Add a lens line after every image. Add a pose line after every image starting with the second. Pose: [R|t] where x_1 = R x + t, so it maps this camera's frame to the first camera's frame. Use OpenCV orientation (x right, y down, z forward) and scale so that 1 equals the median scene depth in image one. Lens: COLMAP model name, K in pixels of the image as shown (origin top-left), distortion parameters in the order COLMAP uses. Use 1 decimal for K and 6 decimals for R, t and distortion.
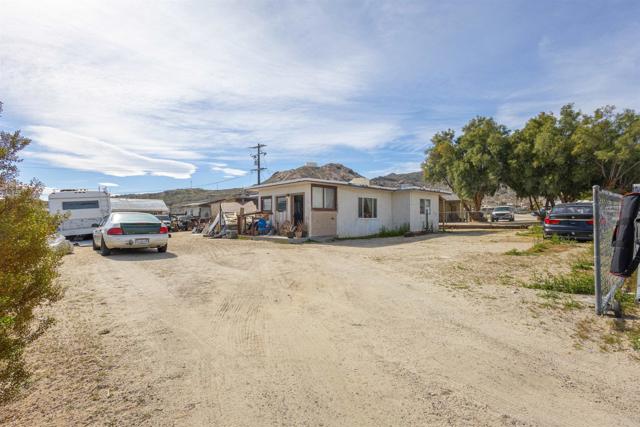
lens RADIAL K [[292.1, 0, 318.2], [0, 292.1, 215.7], [0, 0, 1]] dist [0.003258, 0.000505]
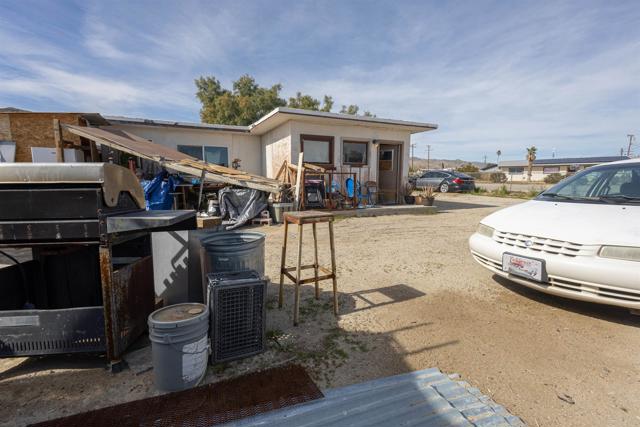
lens RADIAL K [[292.1, 0, 318.2], [0, 292.1, 215.7], [0, 0, 1]] dist [0.003258, 0.000505]
pose [[0.320921, -0.108172, 0.940908, -0.701272], [-0.017701, 0.992598, 0.120152, 0.015169], [-0.946940, -0.055214, 0.316631, 0.828136]]
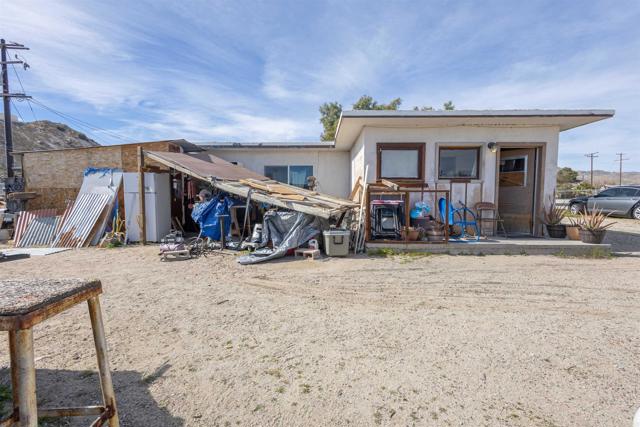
lens RADIAL K [[292.1, 0, 318.2], [0, 292.1, 215.7], [0, 0, 1]] dist [0.003258, 0.000505]
pose [[0.698647, -0.032435, 0.714731, -0.559420], [-0.013992, 0.998161, 0.058974, 0.013140], [-0.715330, -0.051203, 0.696908, 0.797947]]
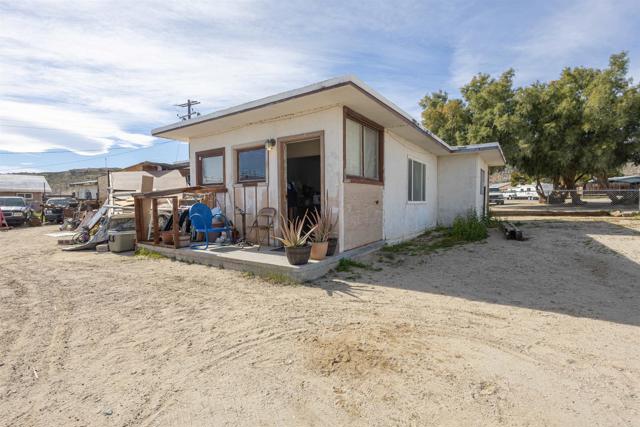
lens RADIAL K [[299.6, 0, 320.0], [0, 299.6, 213.5], [0, 0, 1]] dist [0.009080, -0.000058]
pose [[0.979114, -0.011168, 0.203006, -0.111151], [0.001550, 0.998871, 0.047476, 0.005133], [-0.203307, -0.046169, 0.978026, 0.540780]]
